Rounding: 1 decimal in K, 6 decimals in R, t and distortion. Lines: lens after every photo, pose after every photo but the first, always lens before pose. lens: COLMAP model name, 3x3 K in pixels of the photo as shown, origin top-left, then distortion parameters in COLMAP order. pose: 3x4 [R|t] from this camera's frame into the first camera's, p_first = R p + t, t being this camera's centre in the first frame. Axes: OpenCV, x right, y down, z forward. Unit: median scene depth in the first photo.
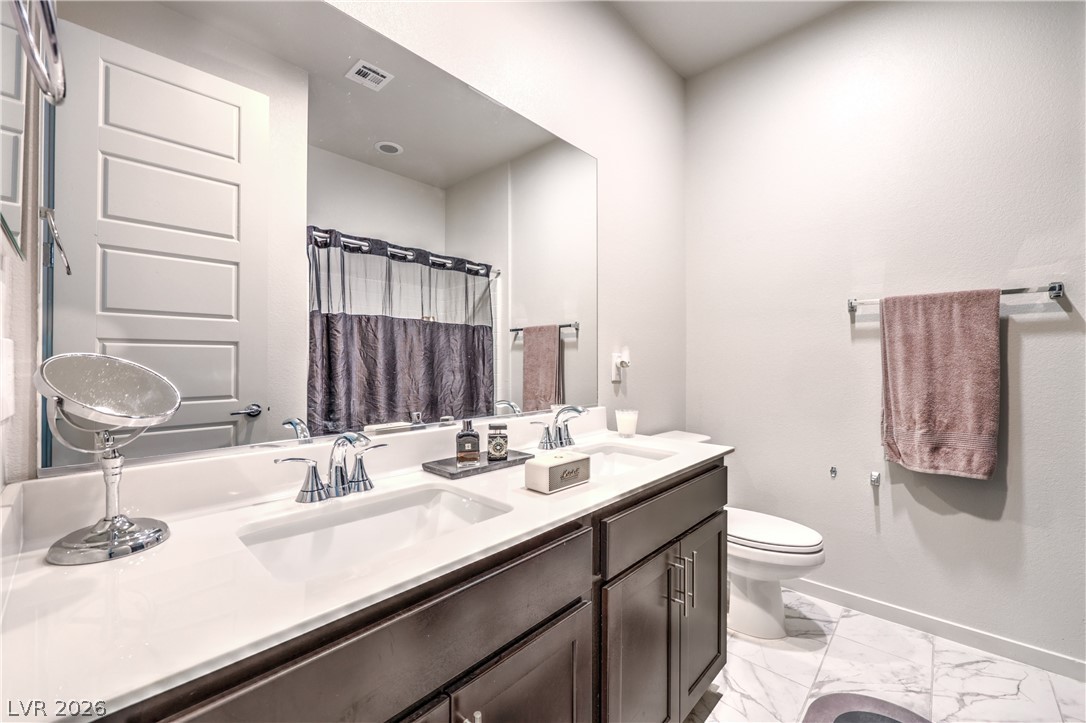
lens RADIAL K [[440.0, 0, 542.4], [0, 440.0, 359.2], [0, 0, 1]] dist [0.000609, 0.000805]
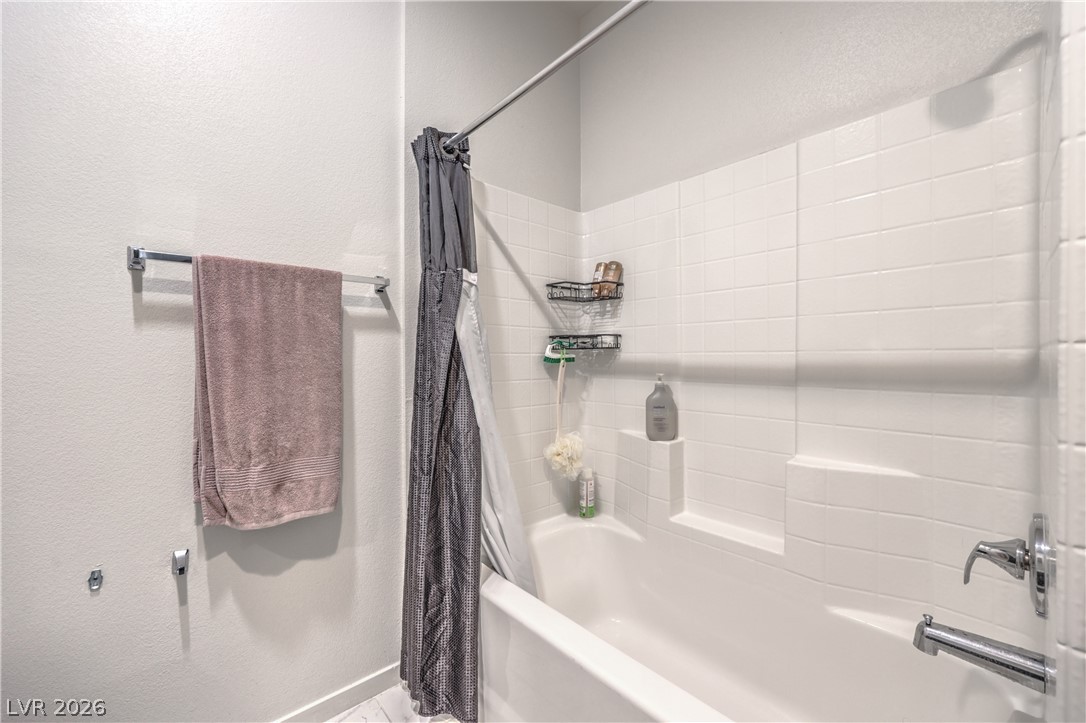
lens RADIAL K [[440.0, 0, 542.9], [0, 440.0, 361.3], [0, 0, 1]] dist [0.000609, 0.000805]
pose [[0.110739, -0.006315, 0.993829, 0.247283], [-0.002768, 0.999974, 0.006662, -0.001167], [-0.993846, -0.003489, 0.110719, 0.497734]]
